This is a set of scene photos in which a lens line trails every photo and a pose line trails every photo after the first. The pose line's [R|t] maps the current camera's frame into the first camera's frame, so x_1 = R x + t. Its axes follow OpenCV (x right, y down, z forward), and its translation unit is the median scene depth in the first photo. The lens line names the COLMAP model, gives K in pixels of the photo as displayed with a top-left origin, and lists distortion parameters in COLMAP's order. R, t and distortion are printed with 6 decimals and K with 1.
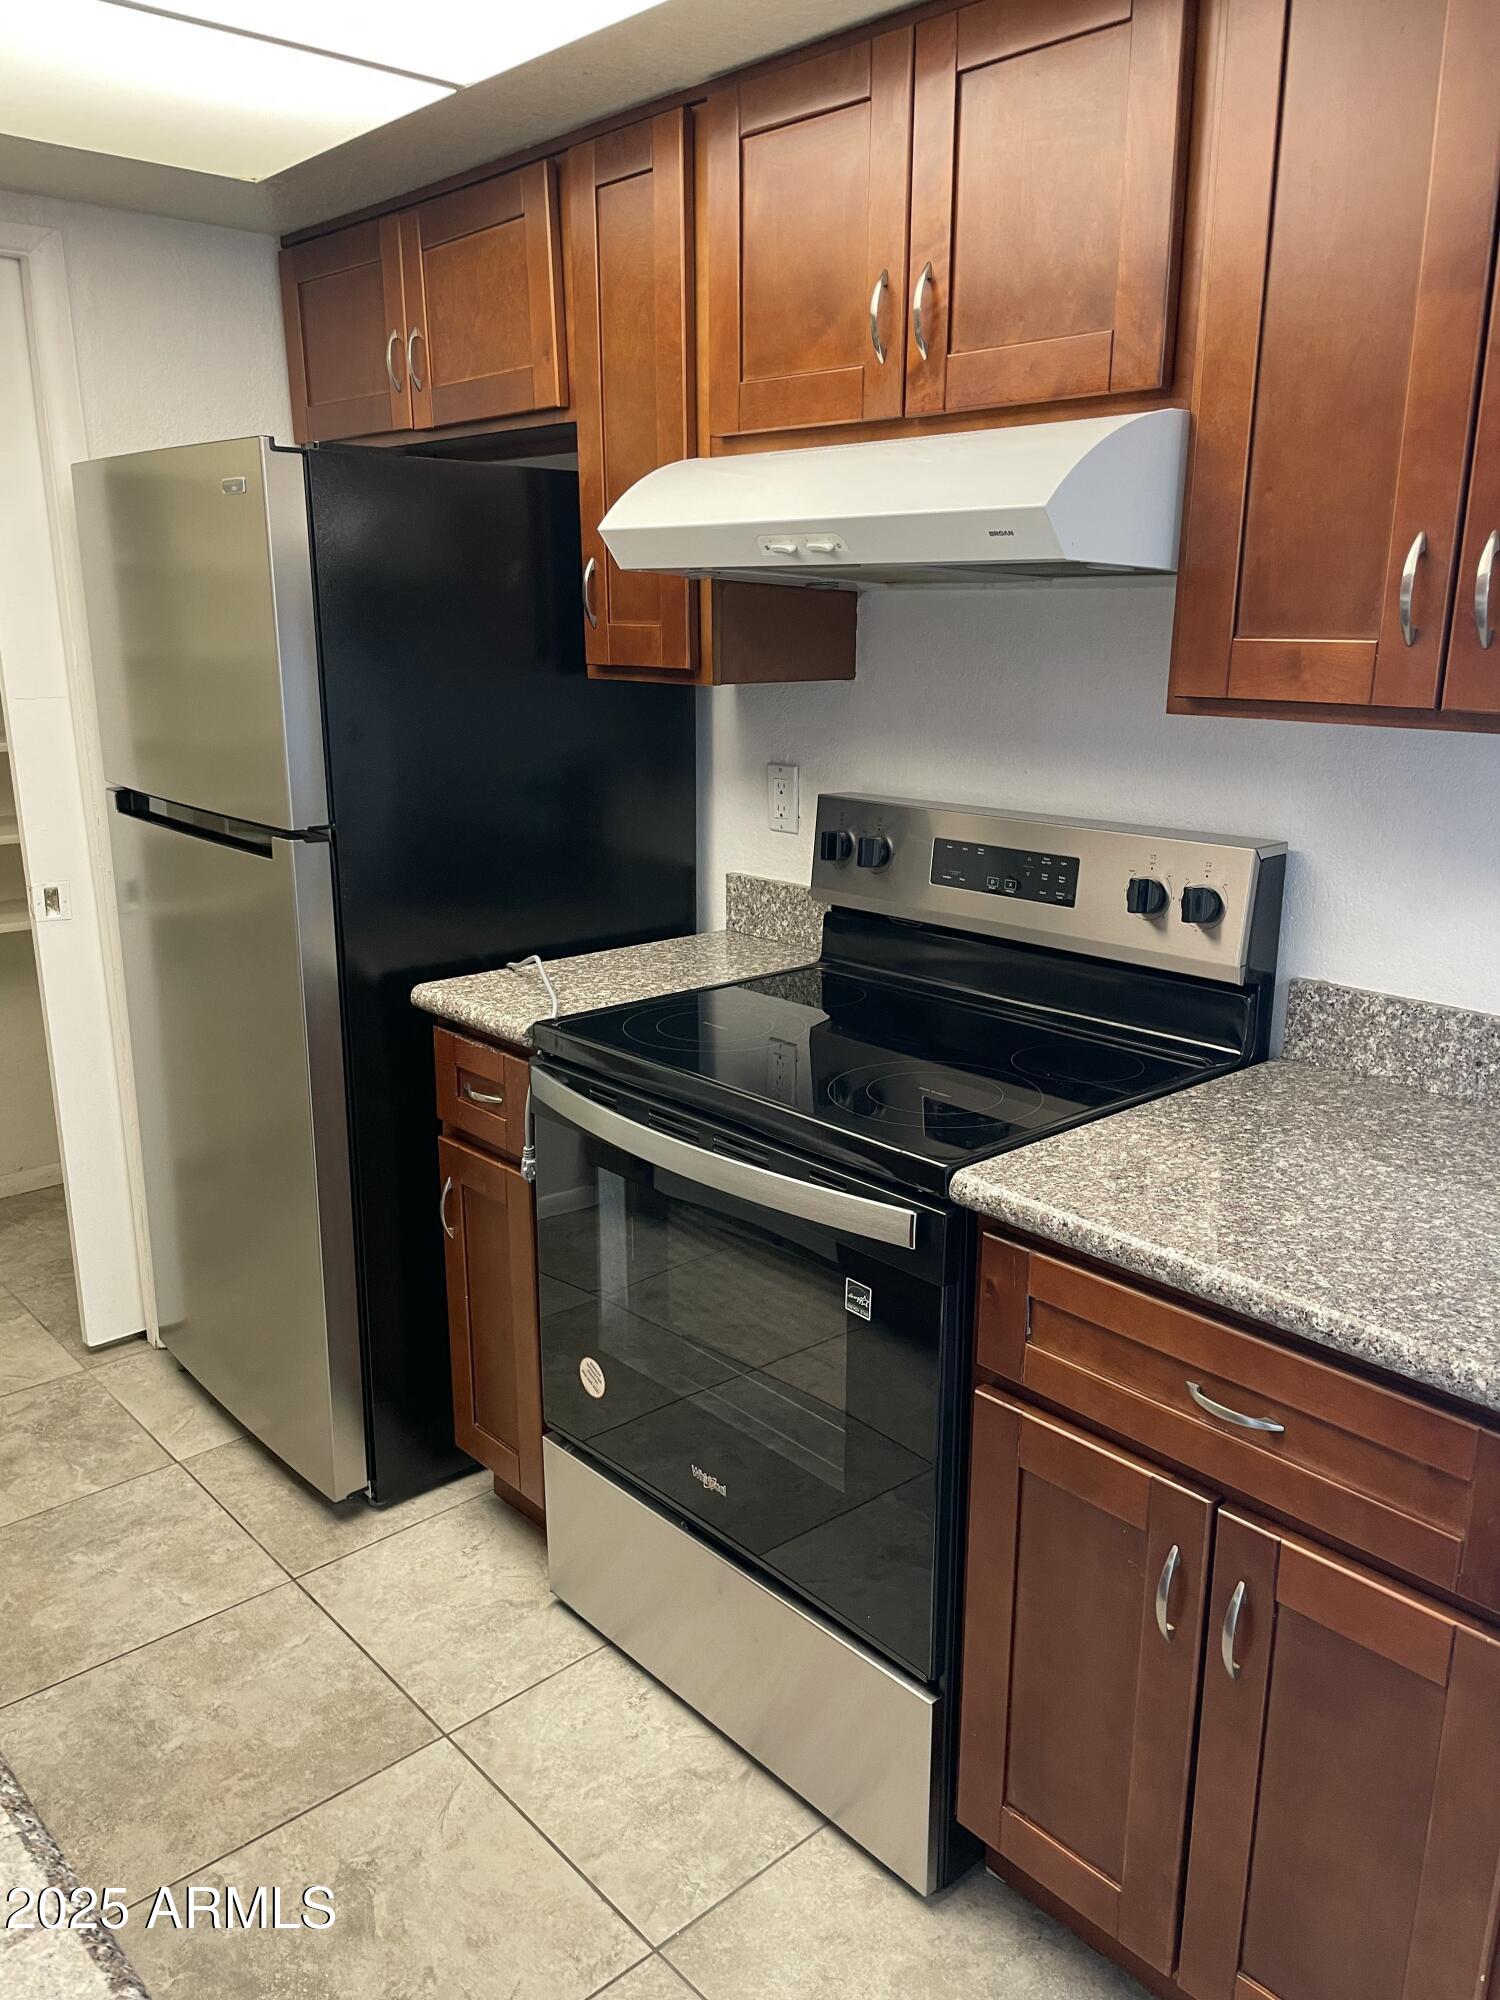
lens RADIAL K [[1537.9, 0, 750.5], [0, 1537.9, 1011.7], [0, 0, 1]] dist [0.033904, -0.024771]
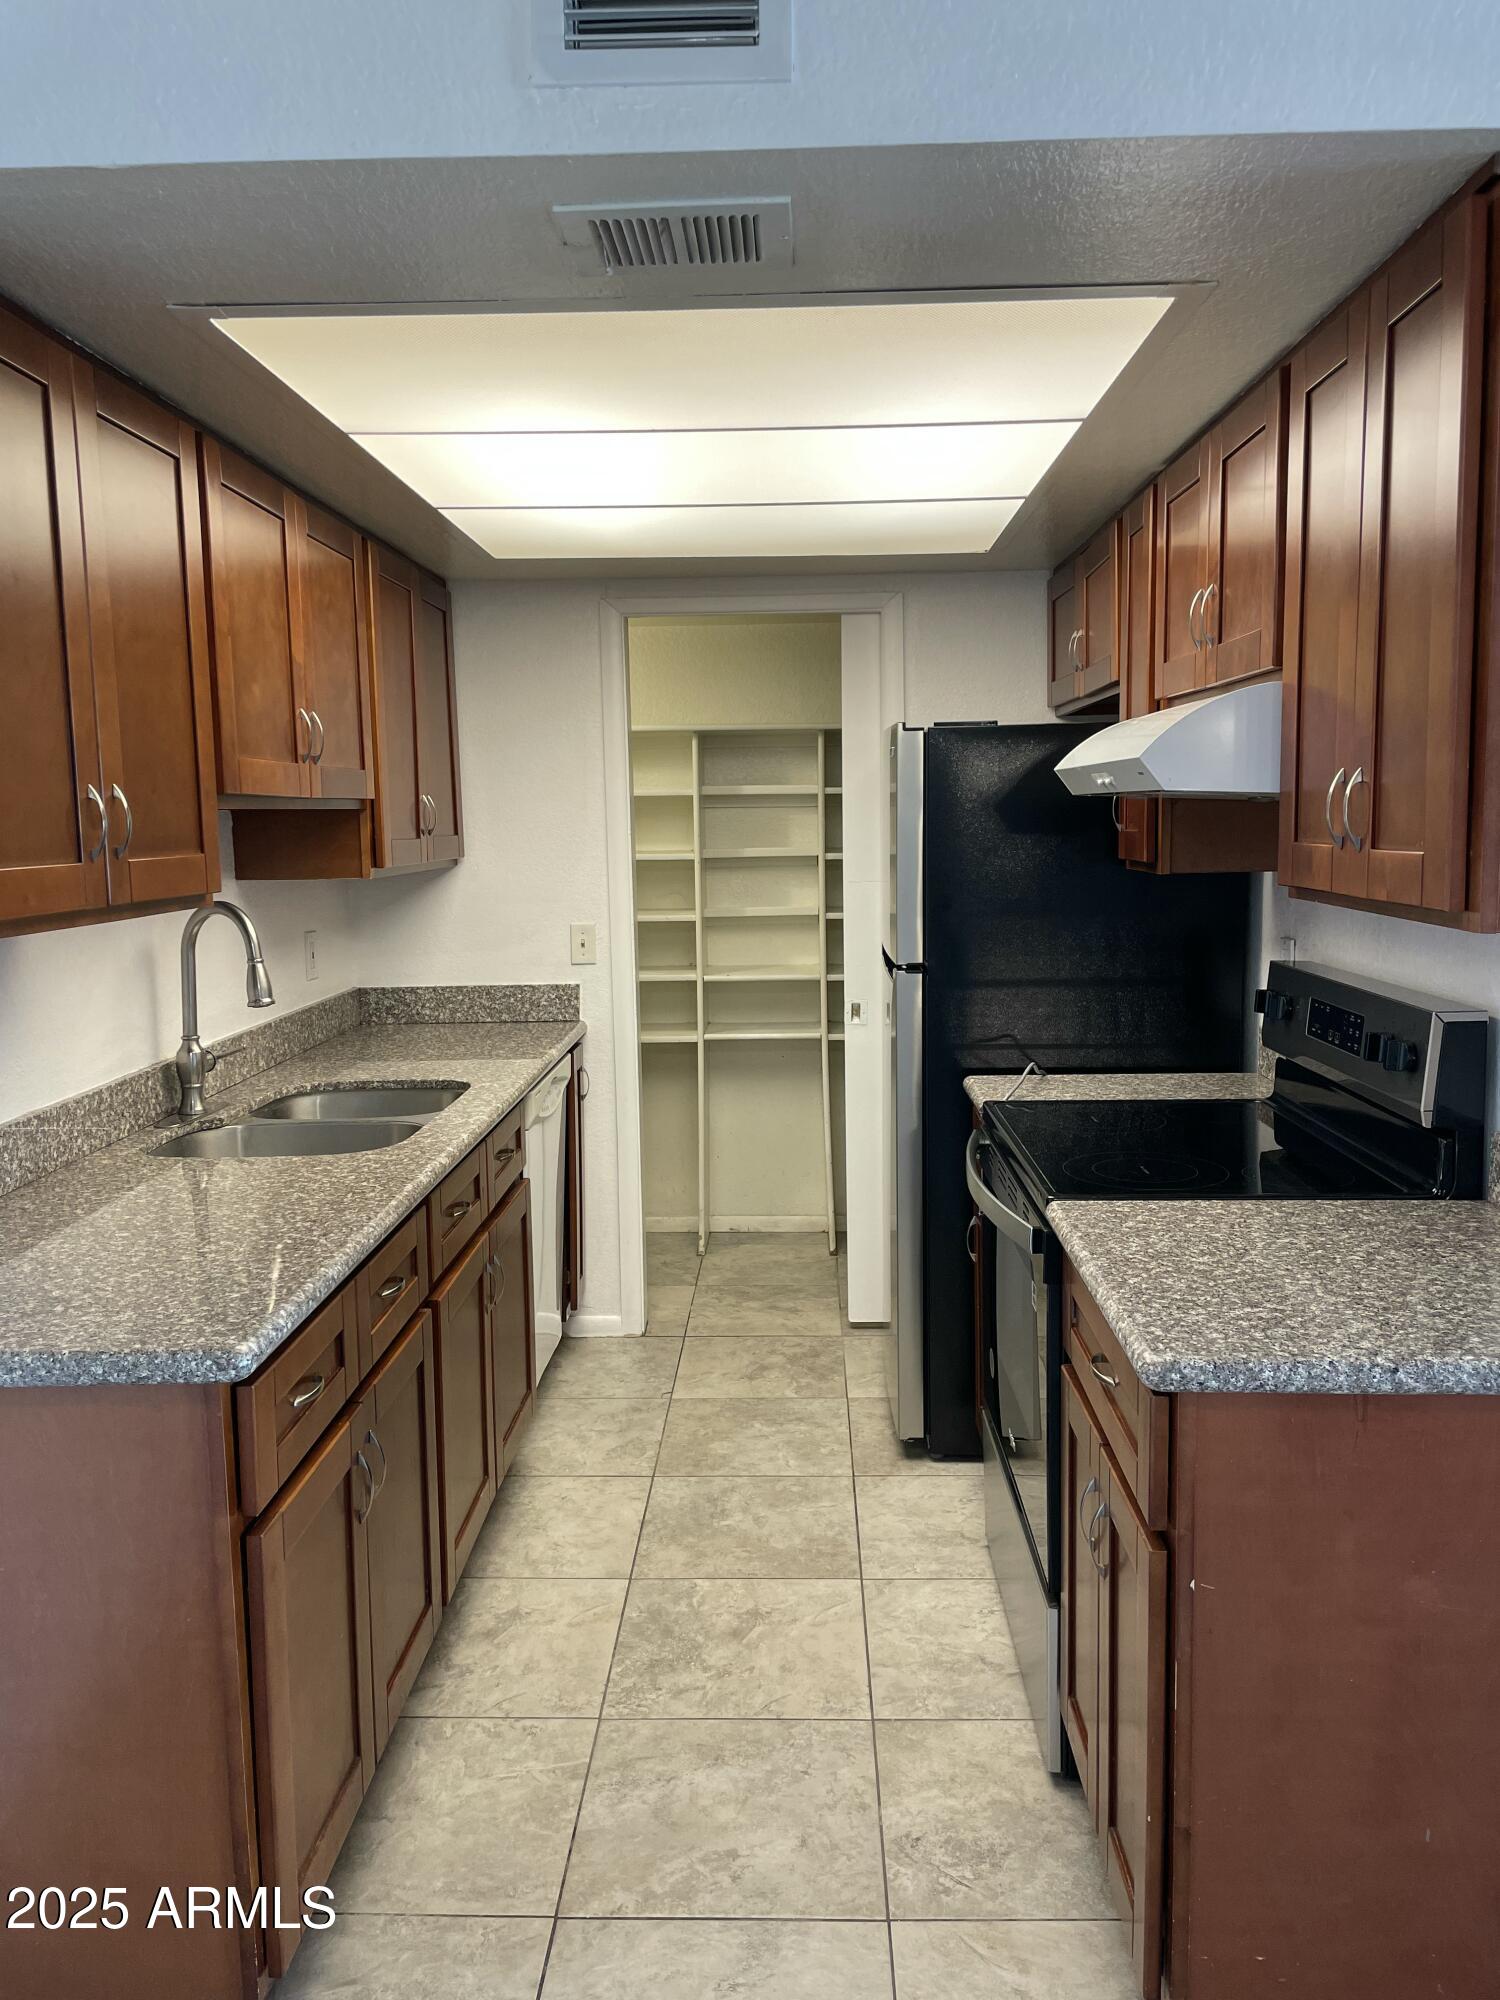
lens RADIAL K [[1537.9, 0, 758.0], [0, 1537.9, 993.7], [0, 0, 1]] dist [0.033904, -0.024771]
pose [[0.714723, 0.070149, -0.695881, 0.648594], [-0.166655, 0.983380, -0.072037, 0.043918], [0.679263, 0.167458, 0.714535, -0.178980]]
